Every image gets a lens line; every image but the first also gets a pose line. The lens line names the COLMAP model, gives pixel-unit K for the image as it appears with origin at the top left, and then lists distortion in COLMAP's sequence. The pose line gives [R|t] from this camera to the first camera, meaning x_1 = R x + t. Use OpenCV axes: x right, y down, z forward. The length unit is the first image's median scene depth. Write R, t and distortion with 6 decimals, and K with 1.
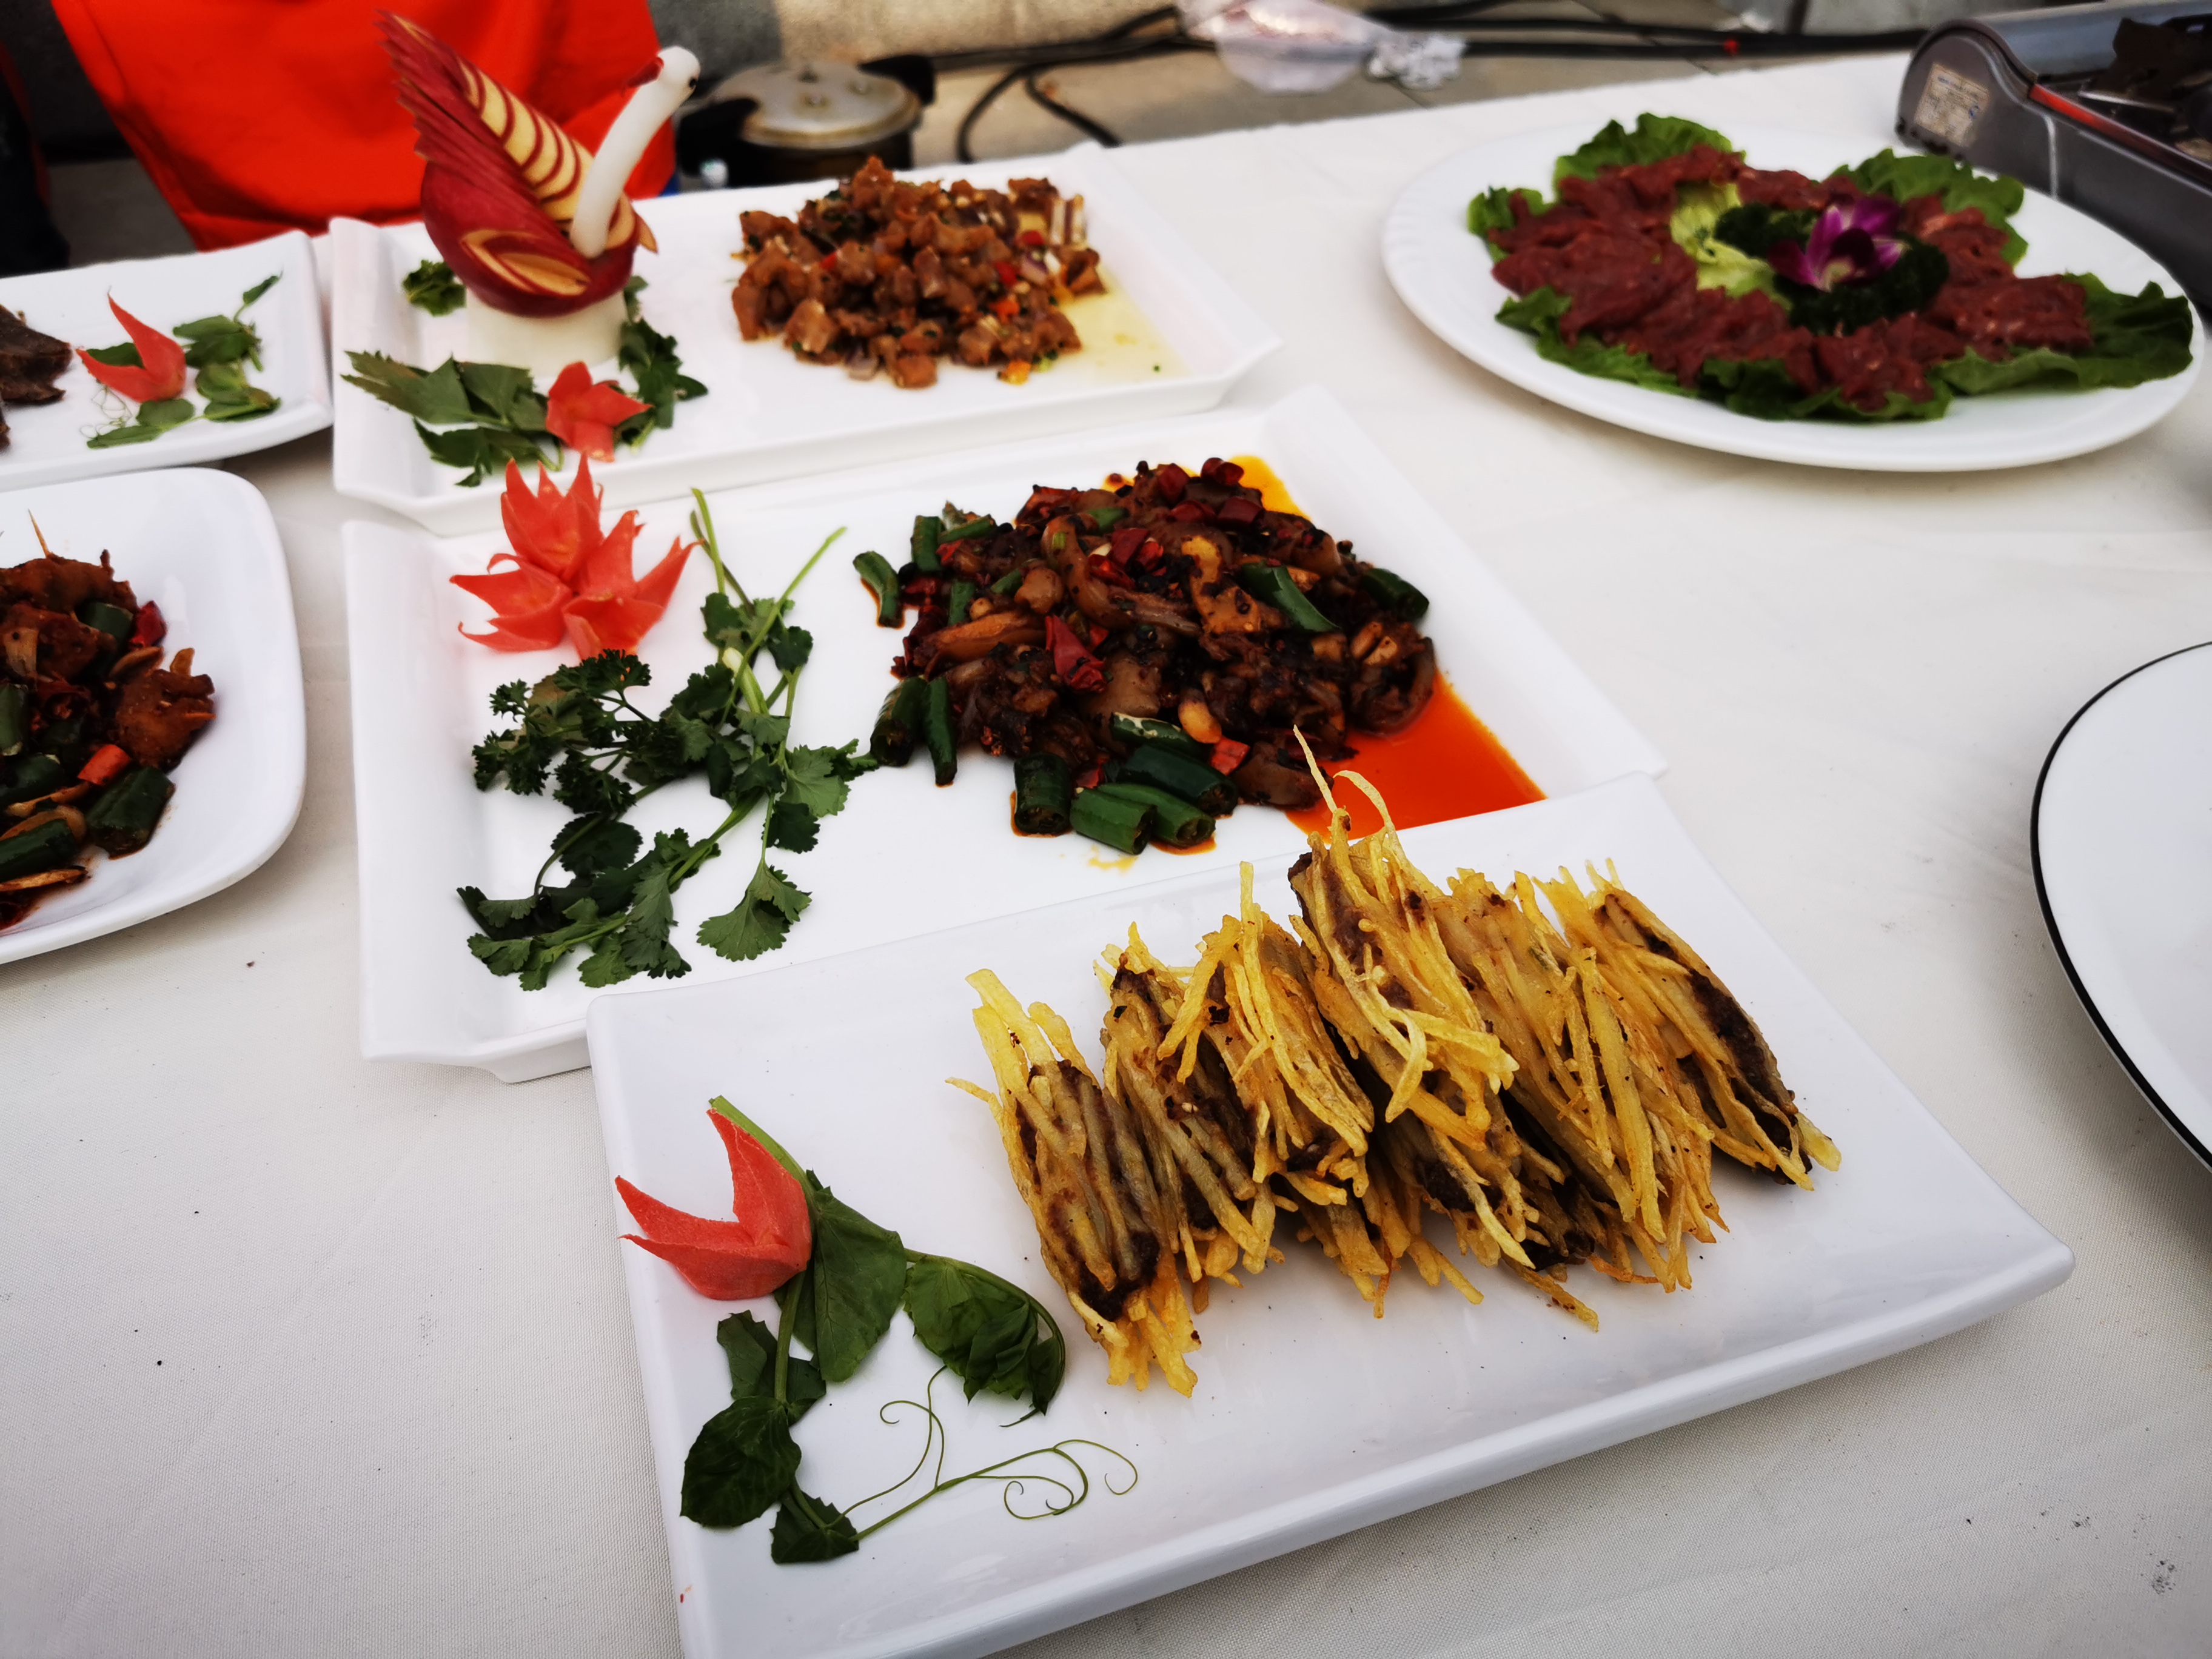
lens RADIAL K [[1900.2, 0, 1102.1], [0, 1900.2, 704.7], [0, 0, 1]] dist [0.073641, -0.177475]
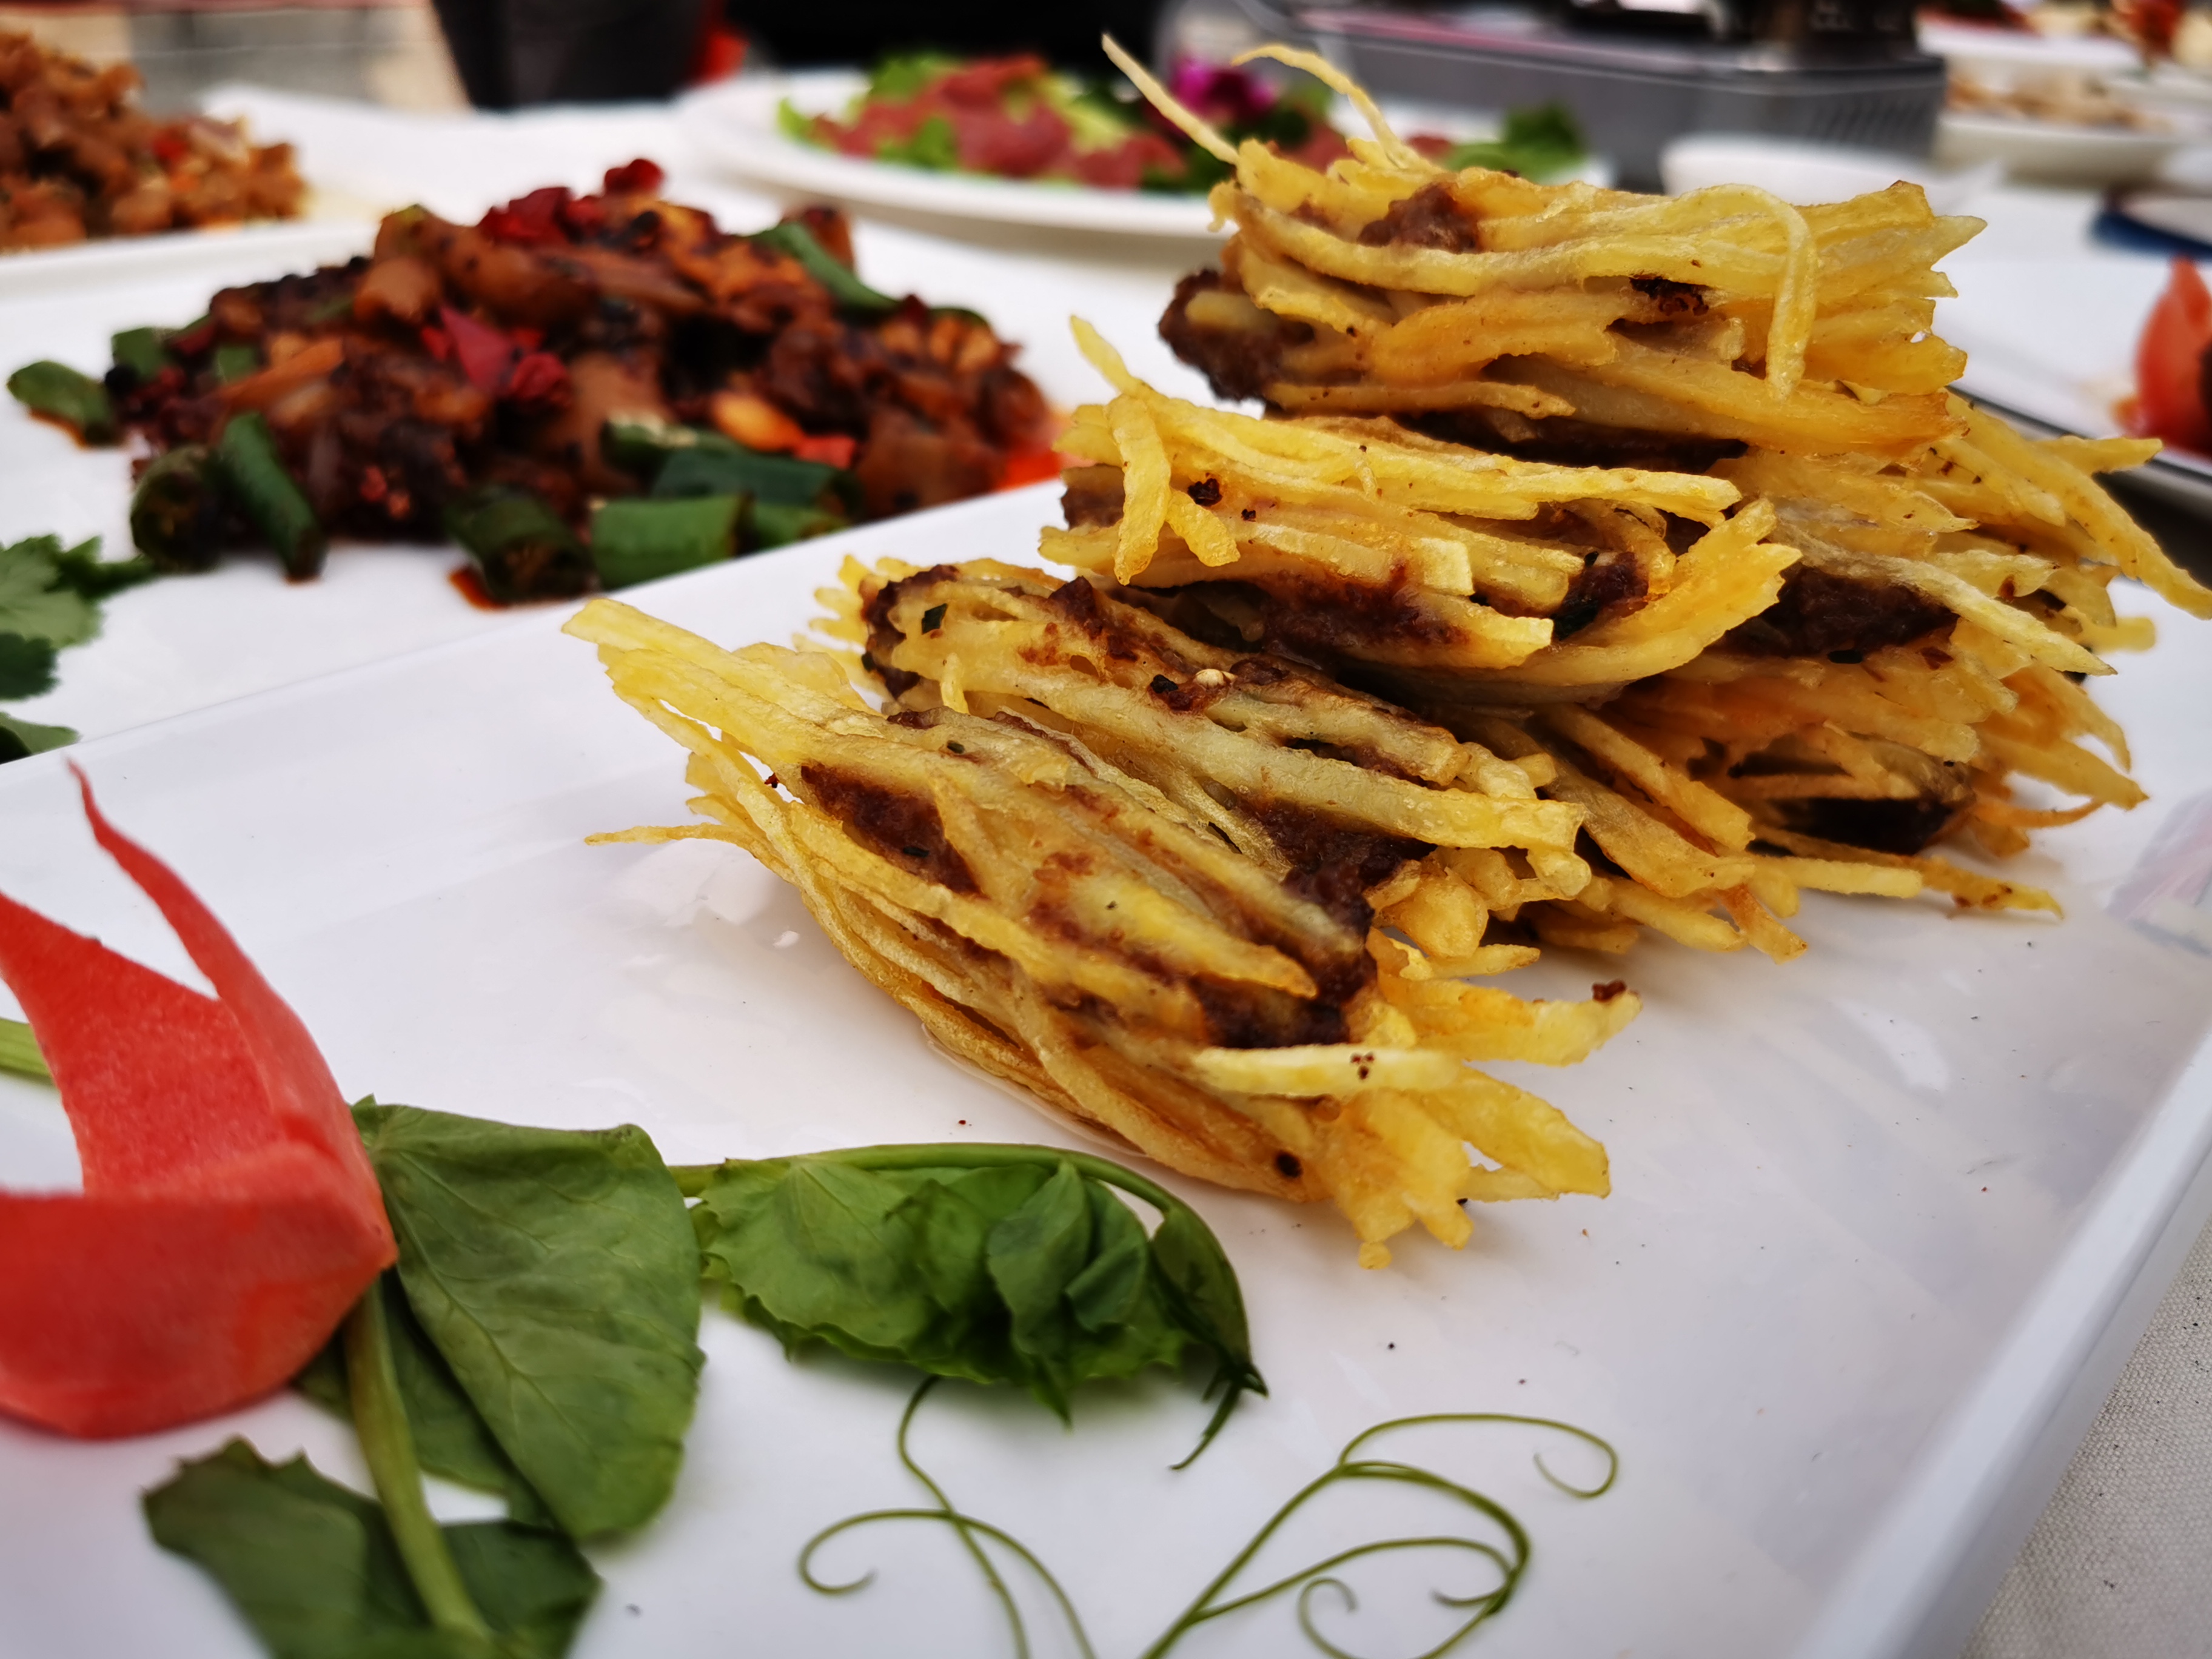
lens RADIAL K [[1900.2, 0, 1102.1], [0, 1900.2, 704.7], [0, 0, 1]] dist [0.073641, -0.177475]
pose [[0.878732, -0.181135, 0.441612, -0.174583], [0.275282, 0.948147, -0.158863, 0.288911], [-0.389937, 0.261165, 0.883030, 0.653258]]
